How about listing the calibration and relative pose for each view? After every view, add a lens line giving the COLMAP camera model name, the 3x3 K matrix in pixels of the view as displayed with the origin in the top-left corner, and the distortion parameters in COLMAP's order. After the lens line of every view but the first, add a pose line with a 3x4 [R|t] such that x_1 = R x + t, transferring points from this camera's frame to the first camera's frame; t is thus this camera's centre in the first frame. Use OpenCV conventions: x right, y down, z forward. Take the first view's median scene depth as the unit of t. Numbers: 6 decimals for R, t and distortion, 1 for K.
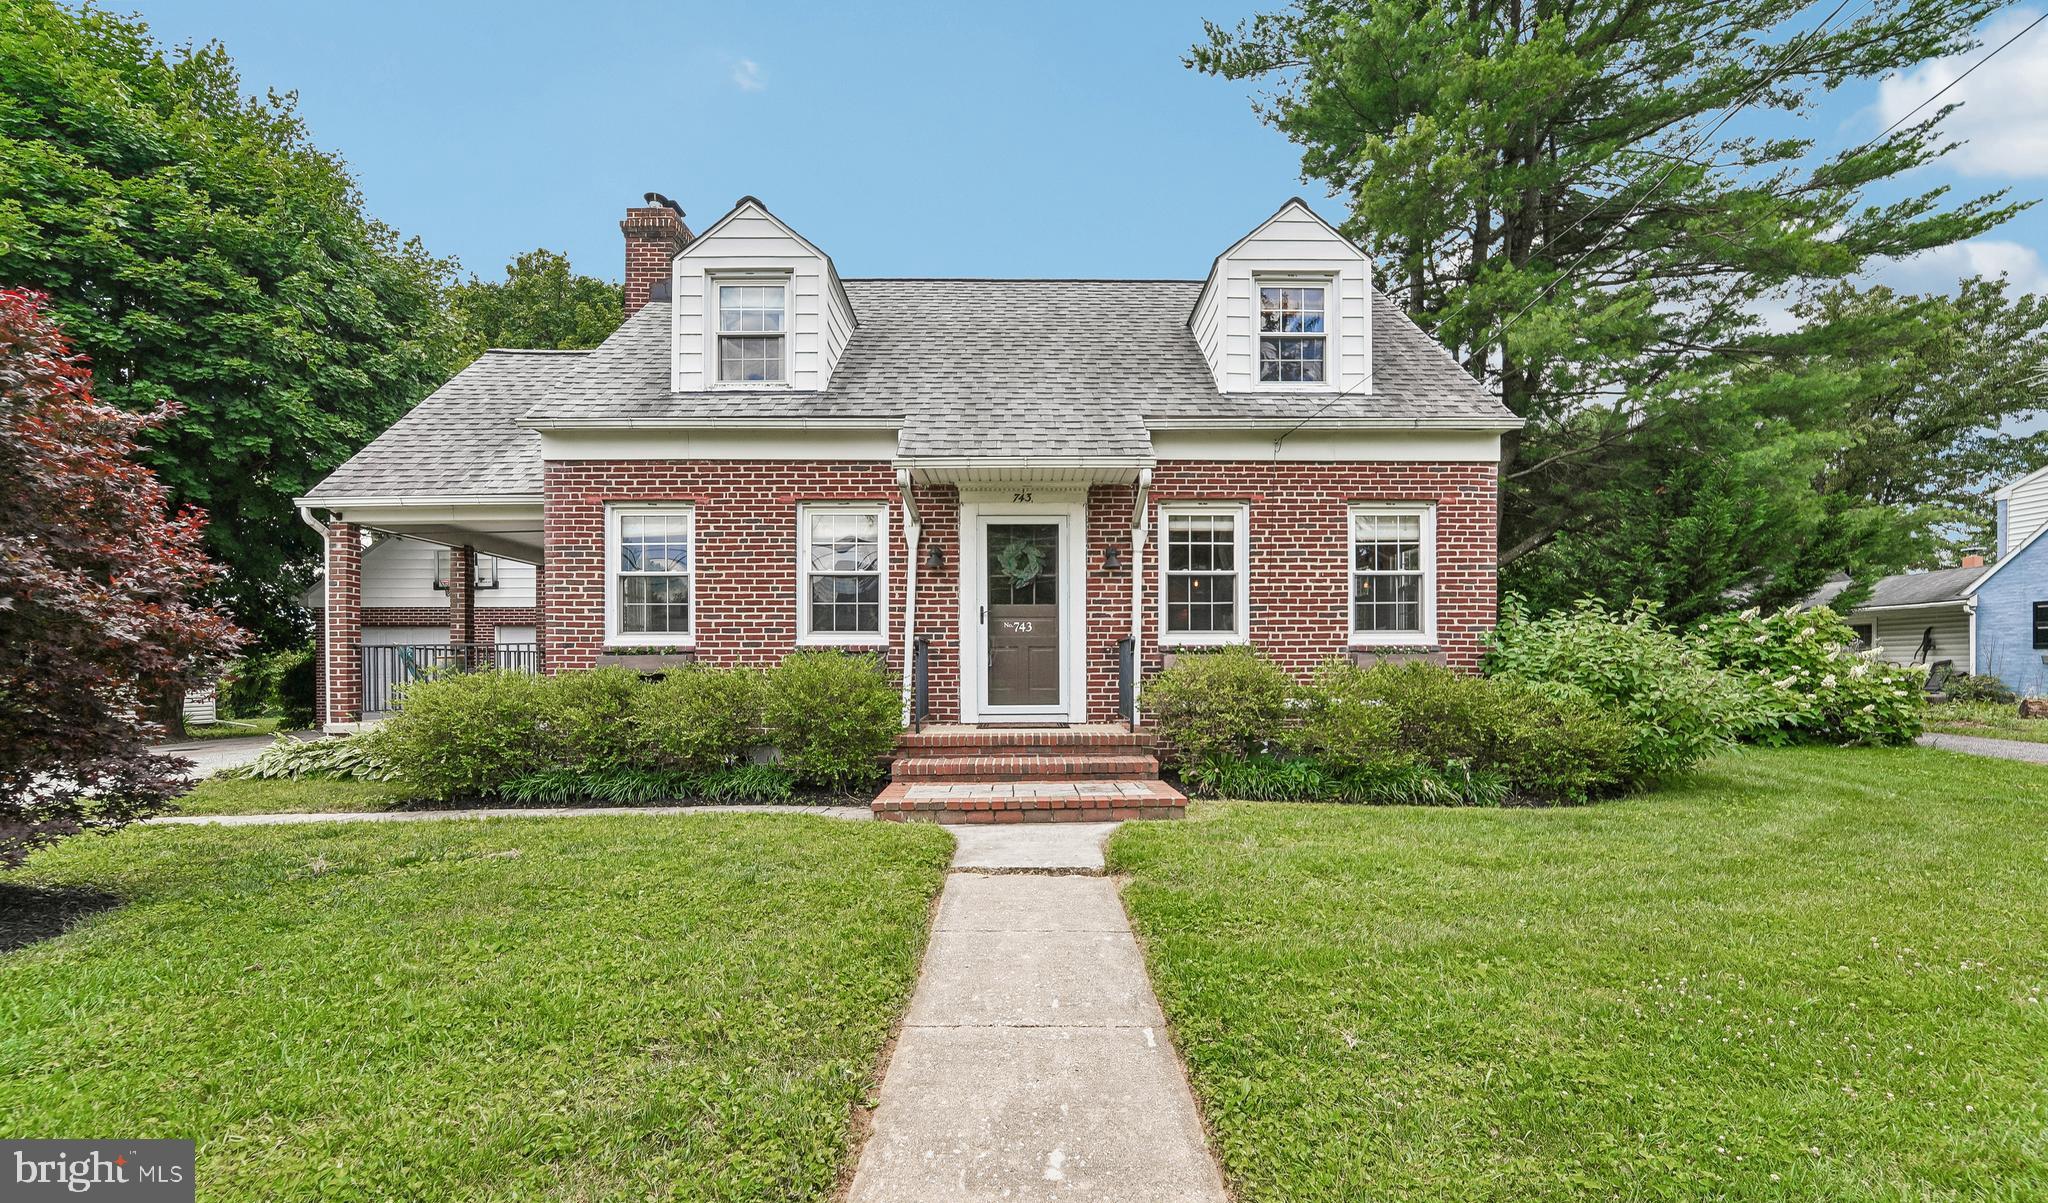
lens RADIAL K [[612.3, 0, 1043.7], [0, 612.3, 676.1], [0, 0, 1]] dist [-0.006771, -0.000028]
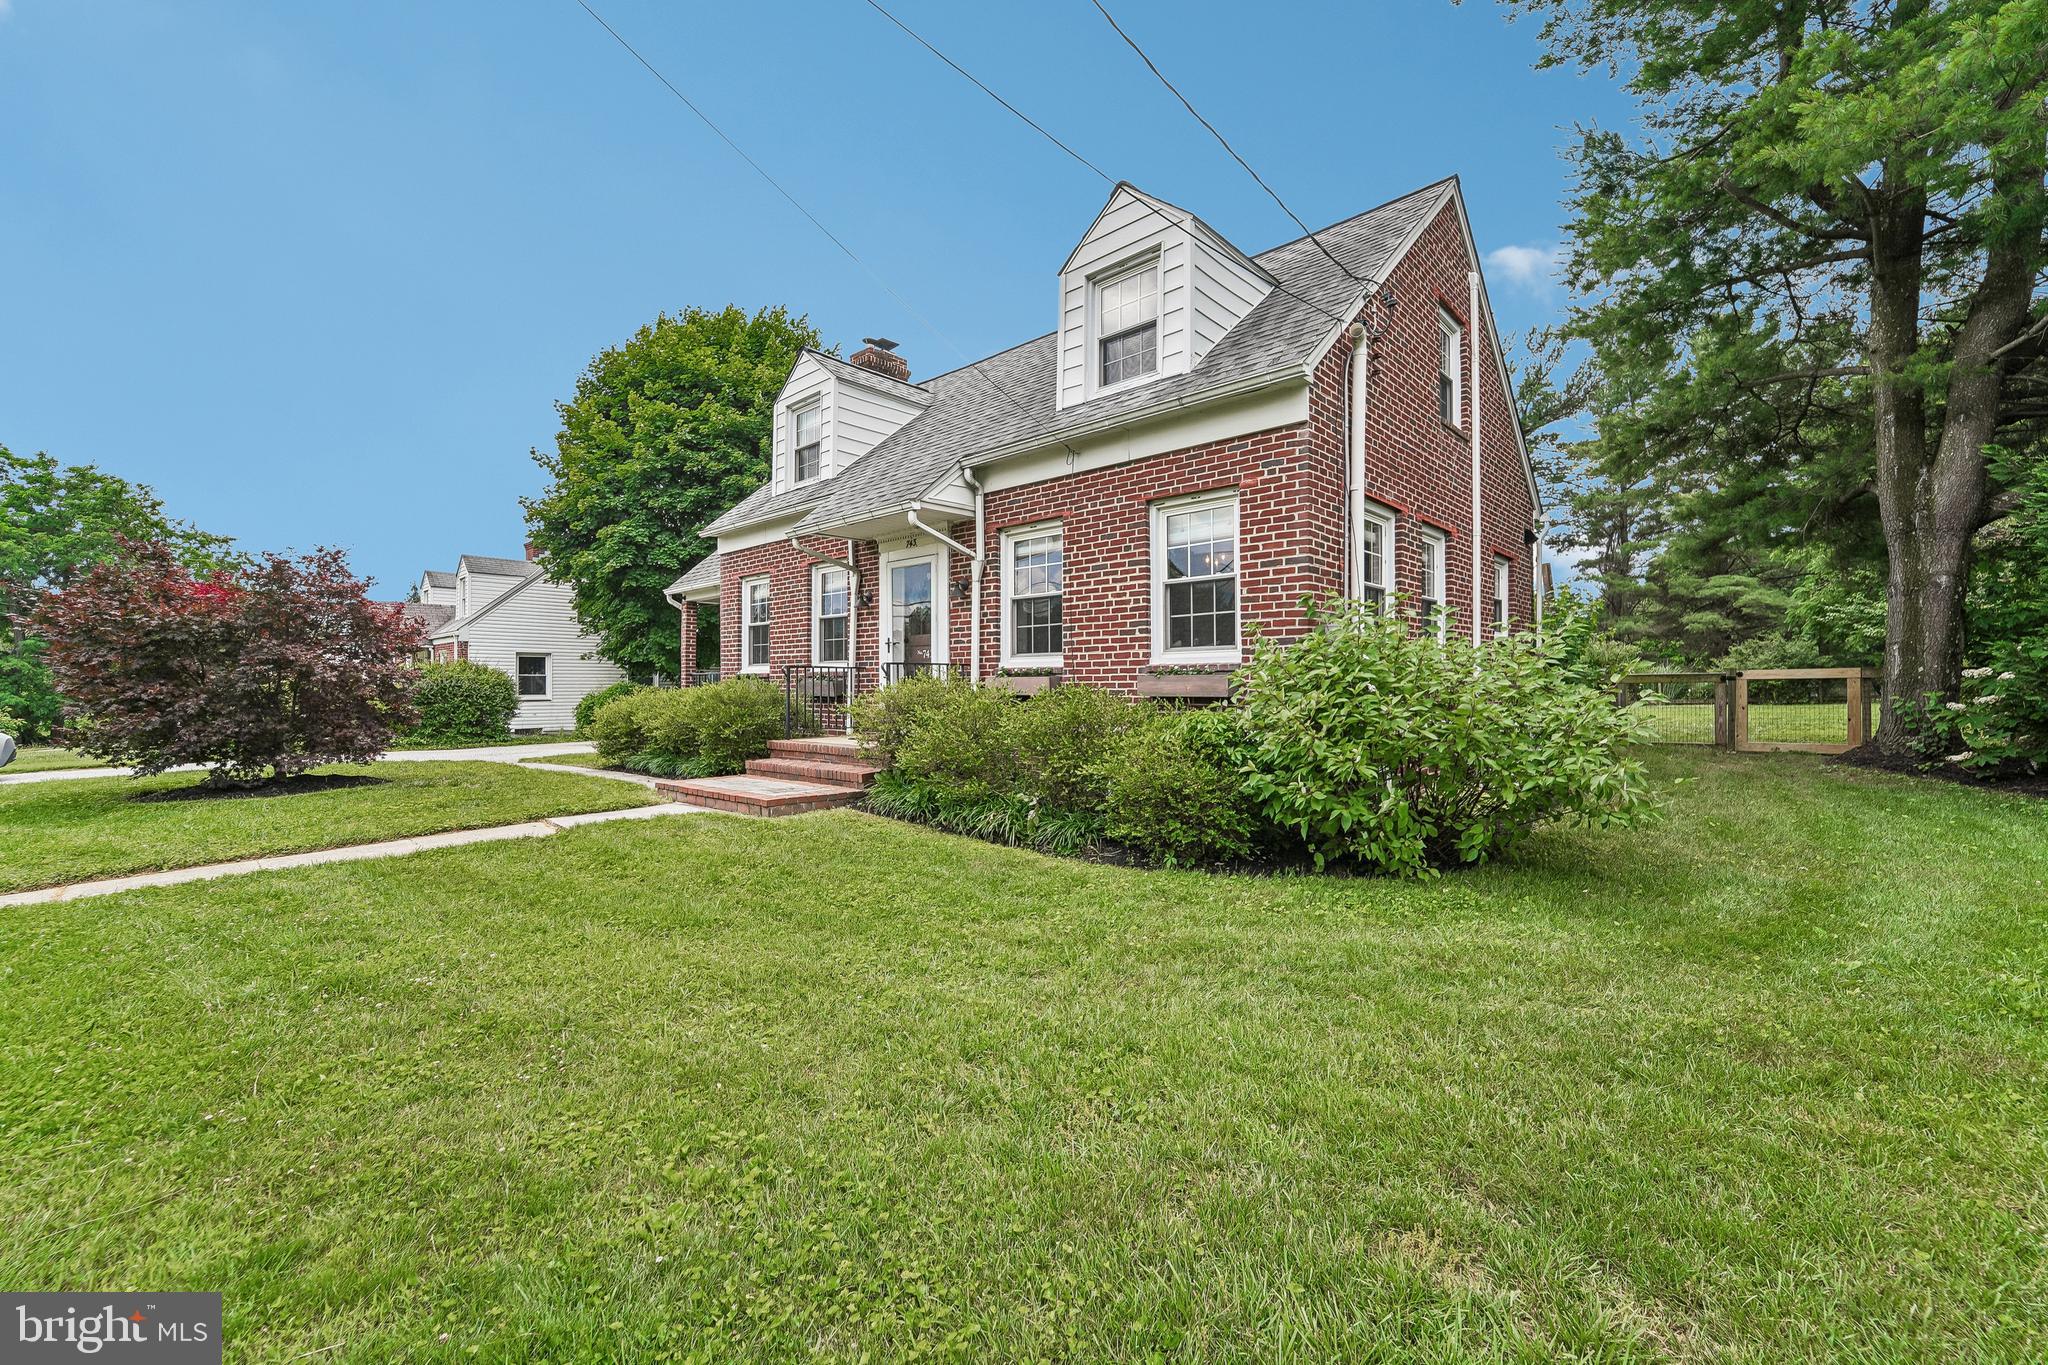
lens RADIAL K [[834.4, 0, 1024.8], [0, 834.4, 677.0], [0, 0, 1]] dist [-0.026851, 0.000363]
pose [[0.718931, -0.006838, -0.695048, 1.109388], [-0.013054, 0.999642, -0.023337, -0.003010], [0.694959, 0.025851, 0.718585, 0.015386]]
